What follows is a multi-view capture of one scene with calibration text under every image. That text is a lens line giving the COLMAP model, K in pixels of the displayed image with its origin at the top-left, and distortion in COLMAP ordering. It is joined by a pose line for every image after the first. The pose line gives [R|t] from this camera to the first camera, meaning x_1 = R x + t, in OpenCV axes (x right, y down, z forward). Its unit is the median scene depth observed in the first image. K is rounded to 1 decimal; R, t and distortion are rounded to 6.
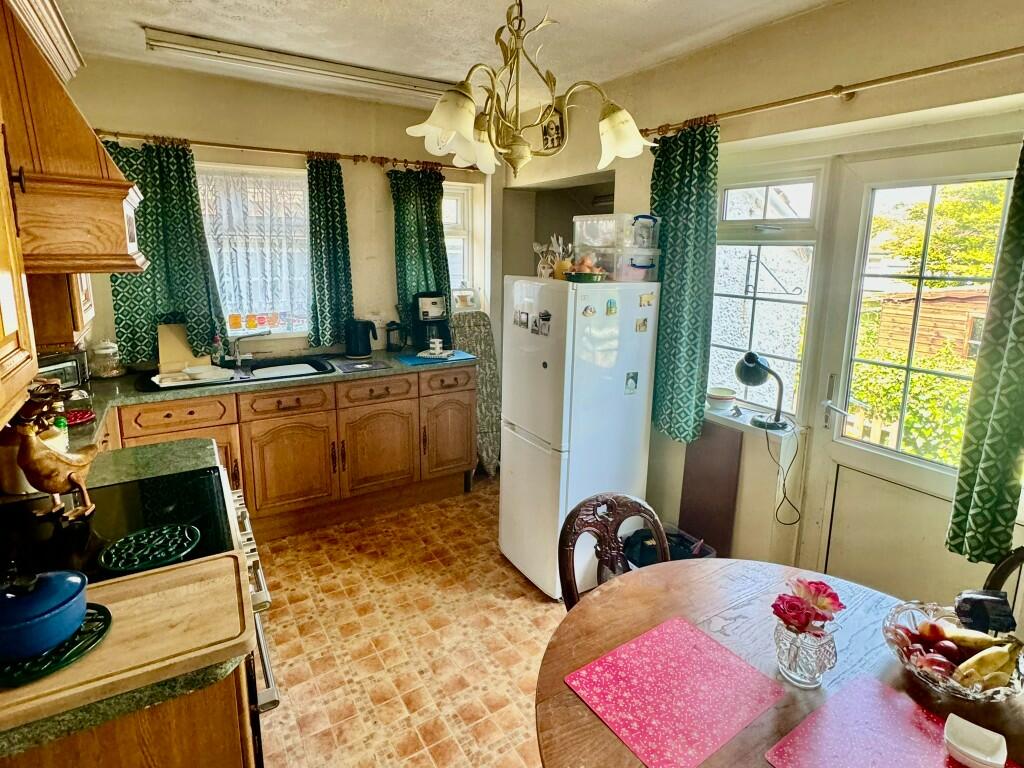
lens RADIAL K [[542.2, 0, 512.4], [0, 542.2, 344.5], [0, 0, 1]] dist [-0.003002, -0.000061]
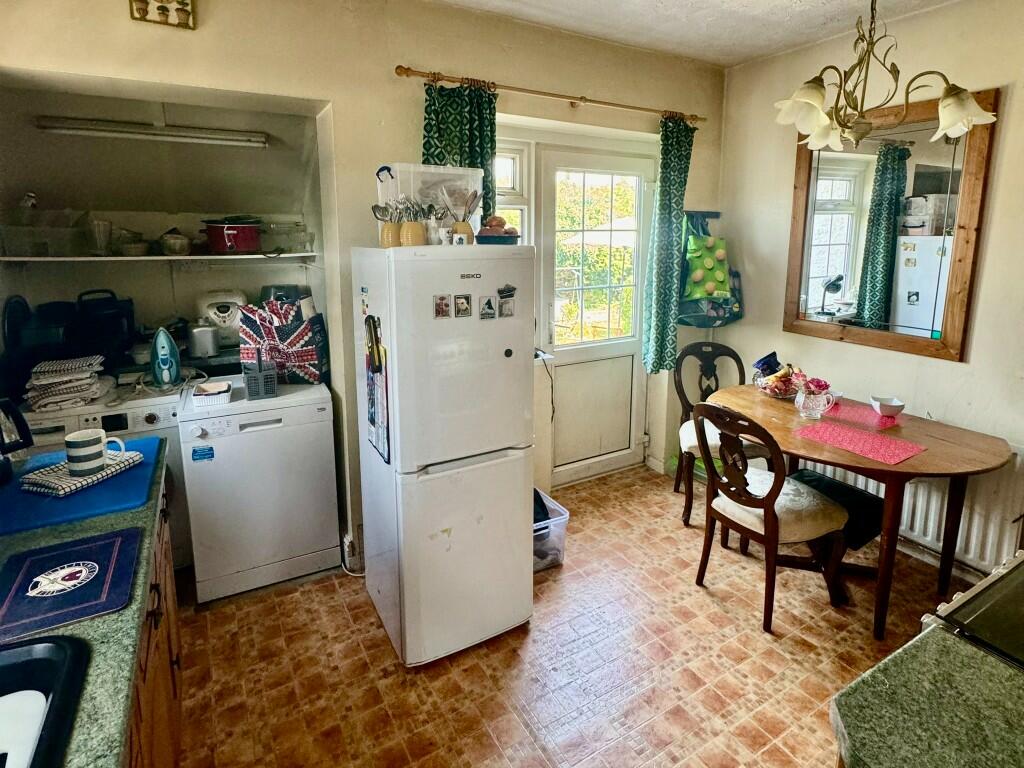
lens RADIAL K [[541.8, 0, 512.9], [0, 541.8, 315.4], [0, 0, 1]] dist [-0.005489, 0.001183]
pose [[0.031193, -0.170345, 0.984891, -0.829866], [0.173180, 0.971388, 0.162525, -0.167248], [-0.984396, 0.165494, 0.059800, 1.091032]]
